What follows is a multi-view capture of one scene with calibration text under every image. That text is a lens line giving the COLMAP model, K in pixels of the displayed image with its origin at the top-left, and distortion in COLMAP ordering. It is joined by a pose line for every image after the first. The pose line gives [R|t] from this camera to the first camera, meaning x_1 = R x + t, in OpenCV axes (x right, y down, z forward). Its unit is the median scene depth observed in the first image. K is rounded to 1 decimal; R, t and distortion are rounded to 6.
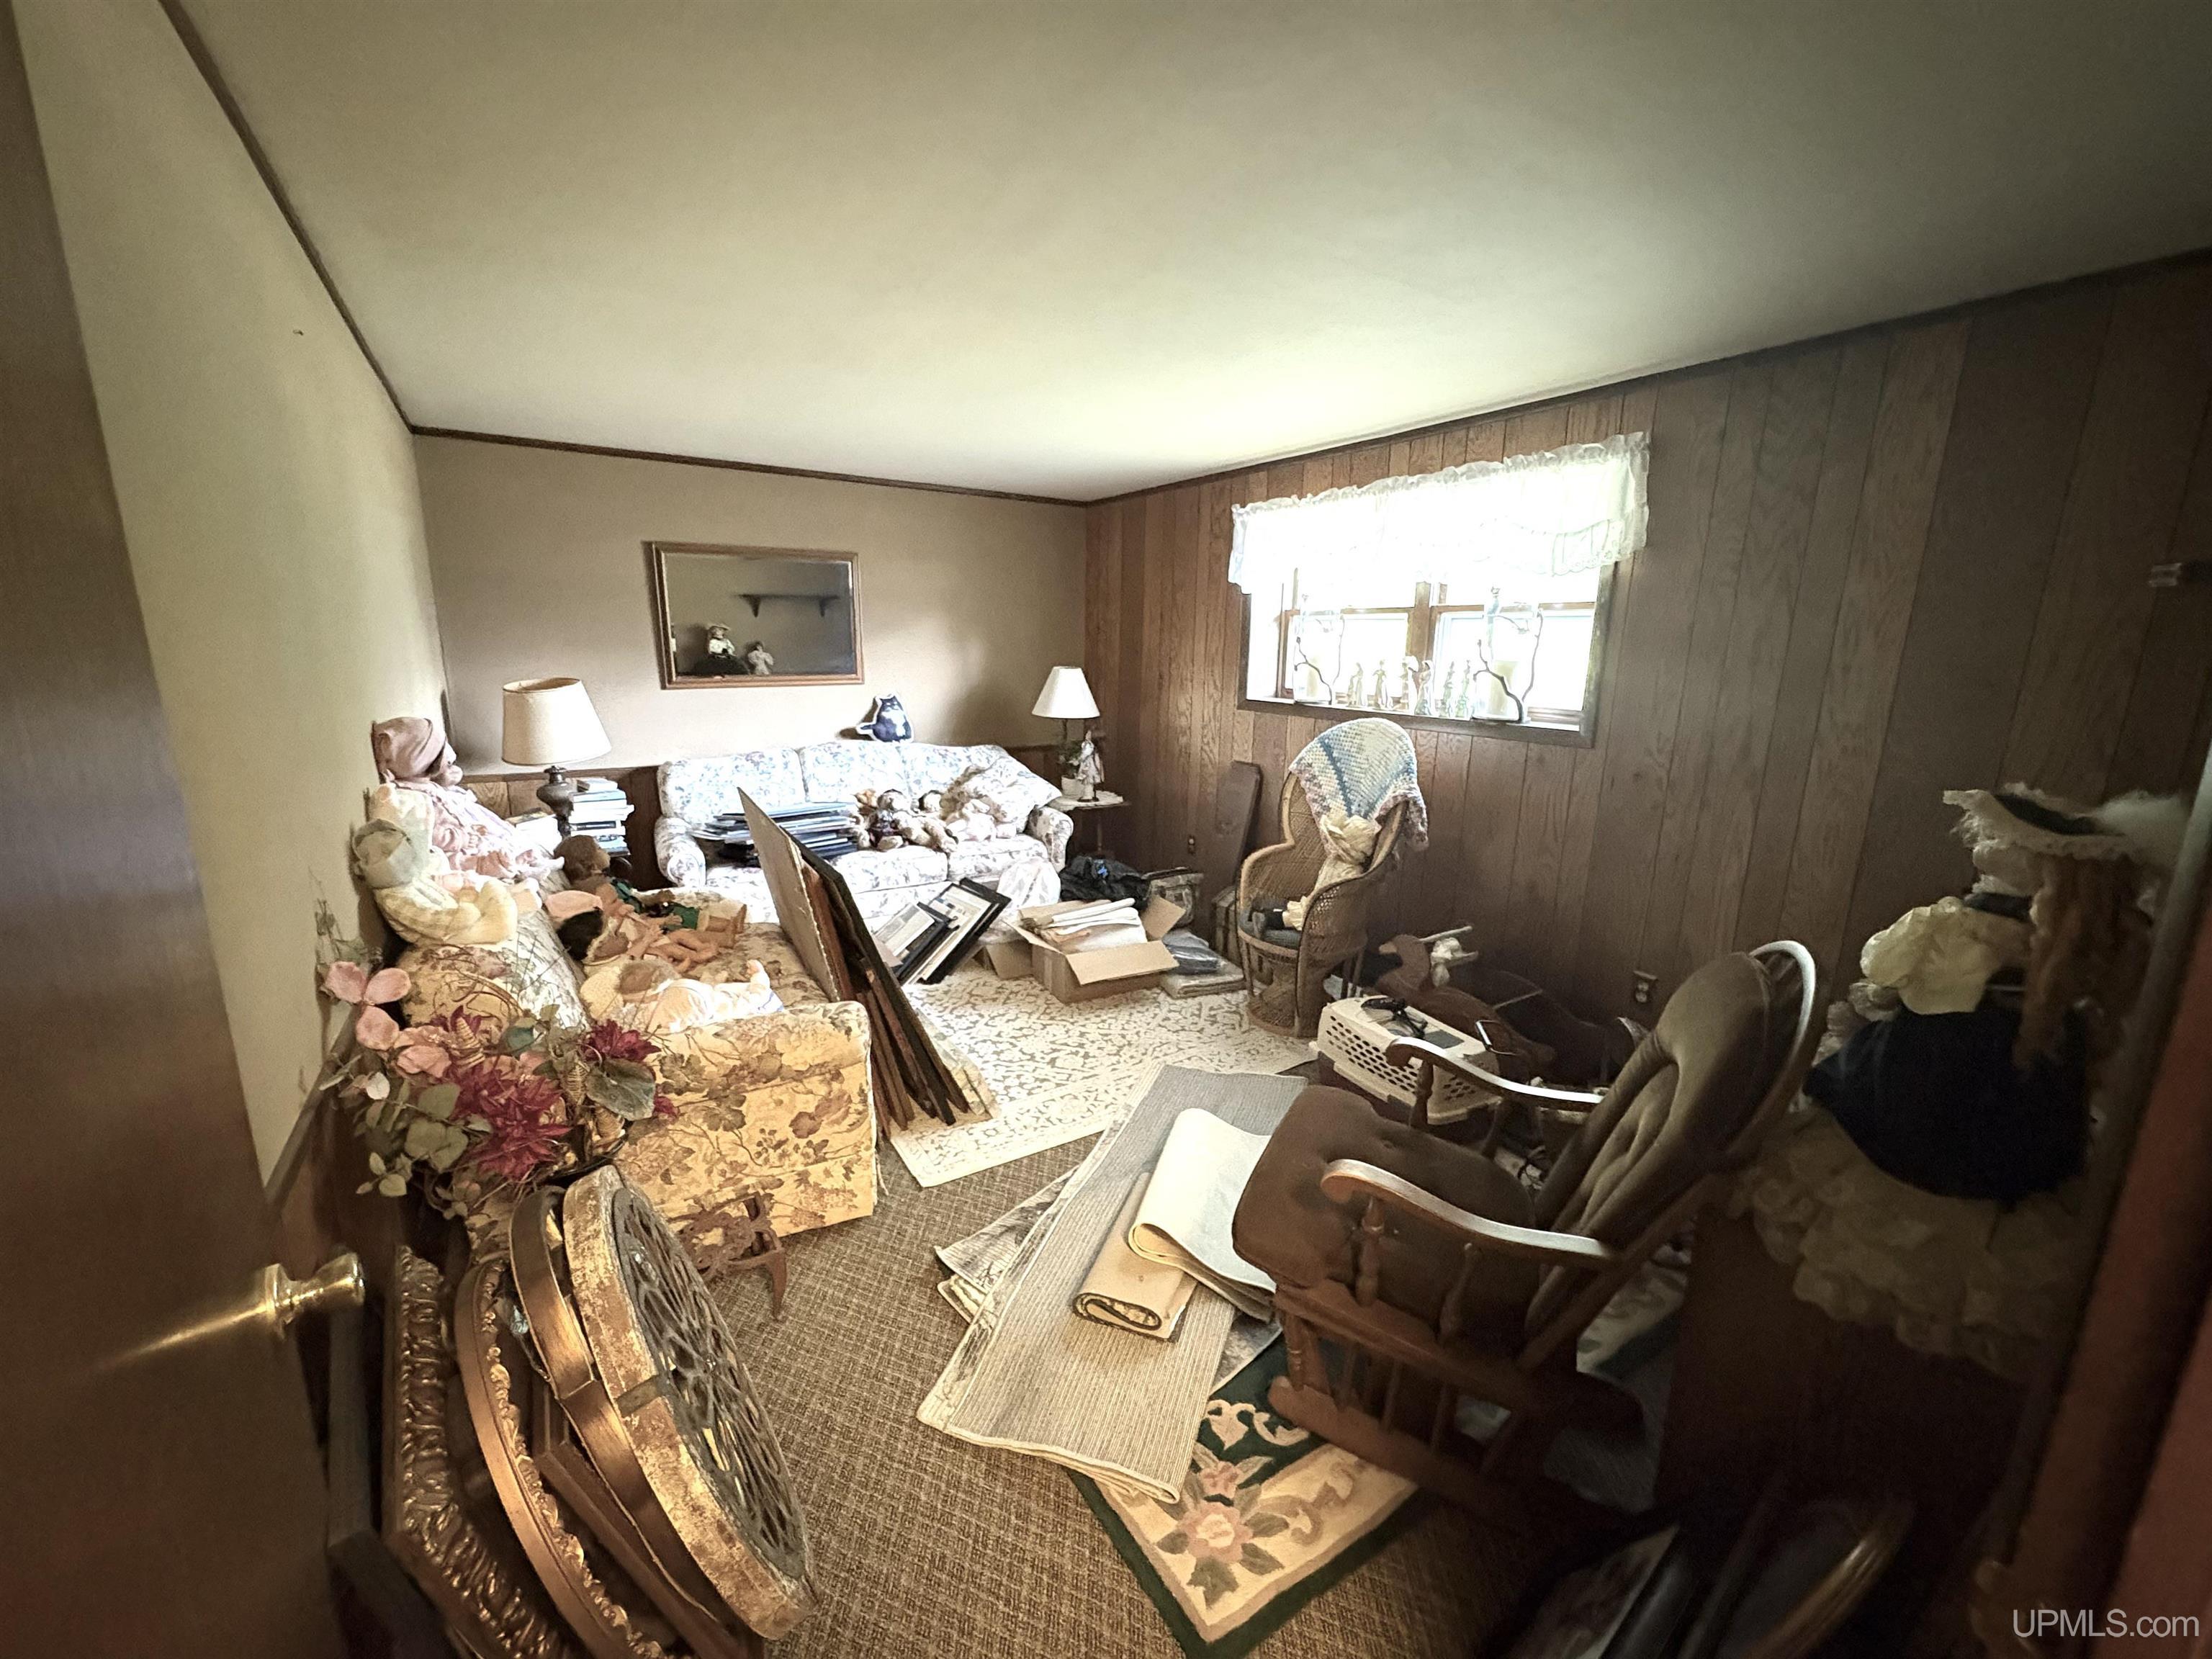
lens RADIAL K [[874.9, 0, 1102.3], [0, 874.9, 829.4], [0, 0, 1]] dist [-0.003226, 0.001759]
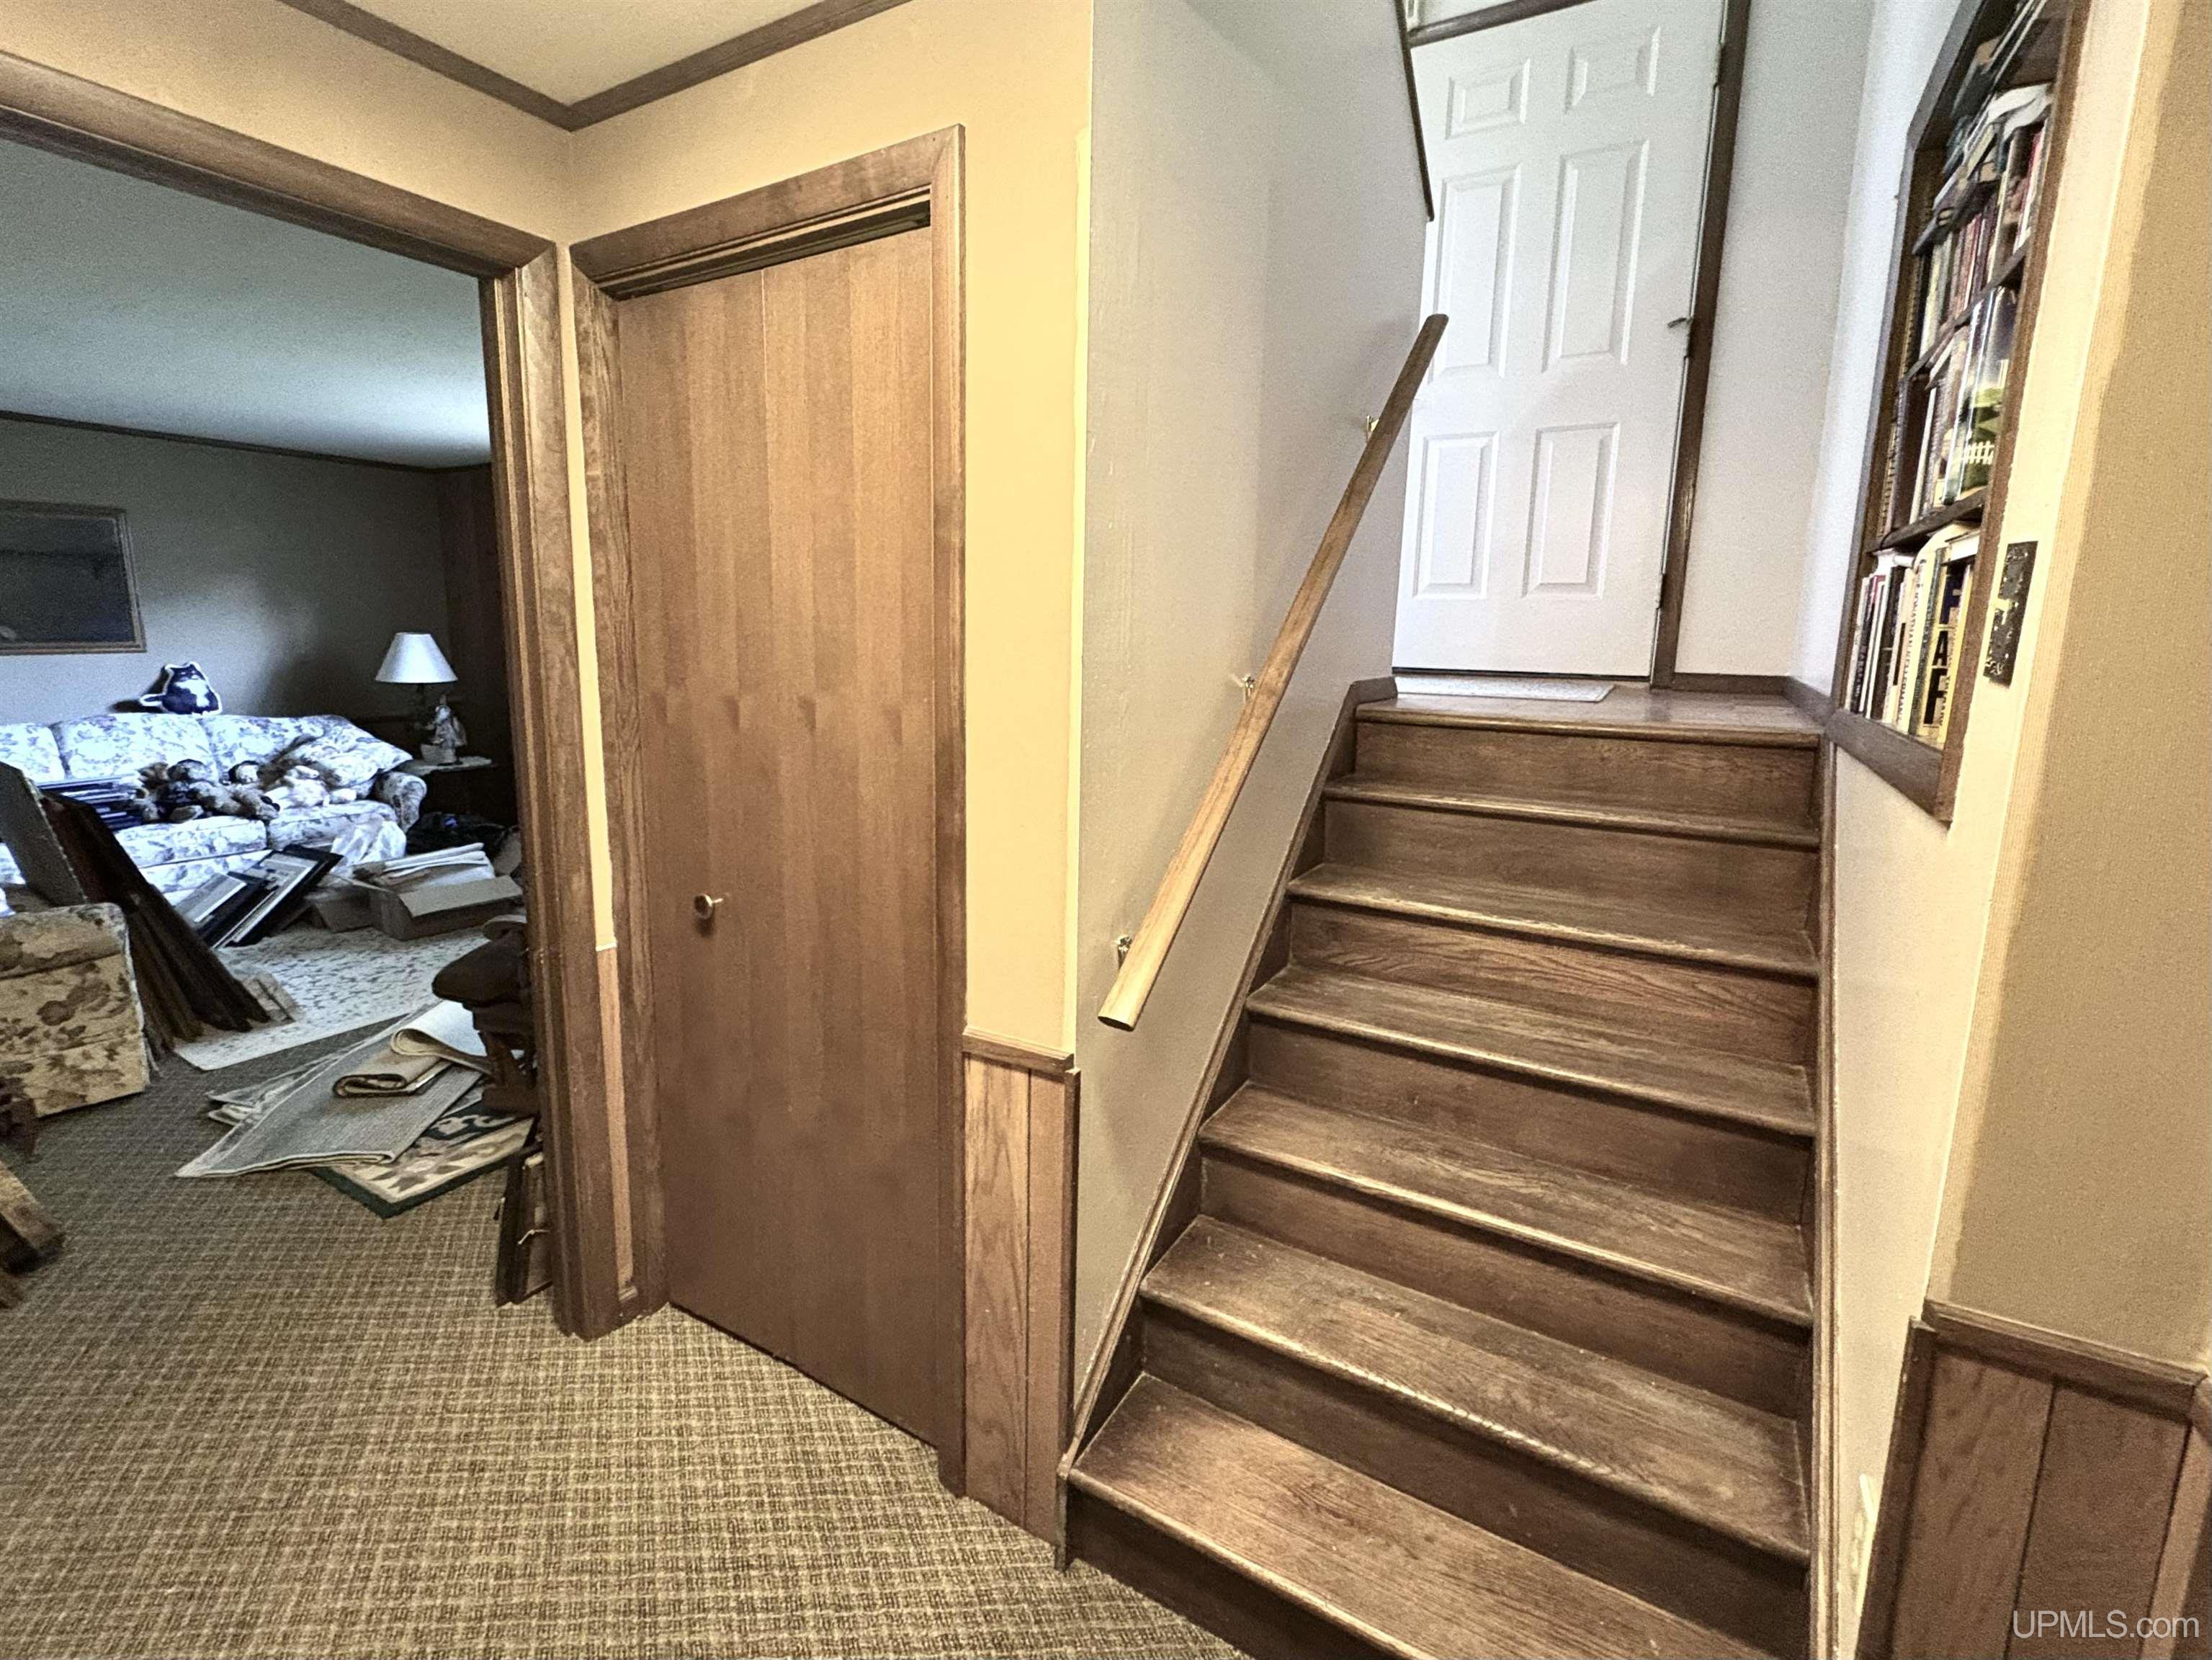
lens RADIAL K [[984.0, 0, 1097.5], [0, 984.0, 787.5], [0, 0, 1]] dist [0.000506, -0.000827]
pose [[0.893163, -0.072686, 0.443820, 0.175248], [0.092679, 0.995419, -0.023488, 0.107298], [-0.440079, 0.062112, 0.895808, -0.412089]]
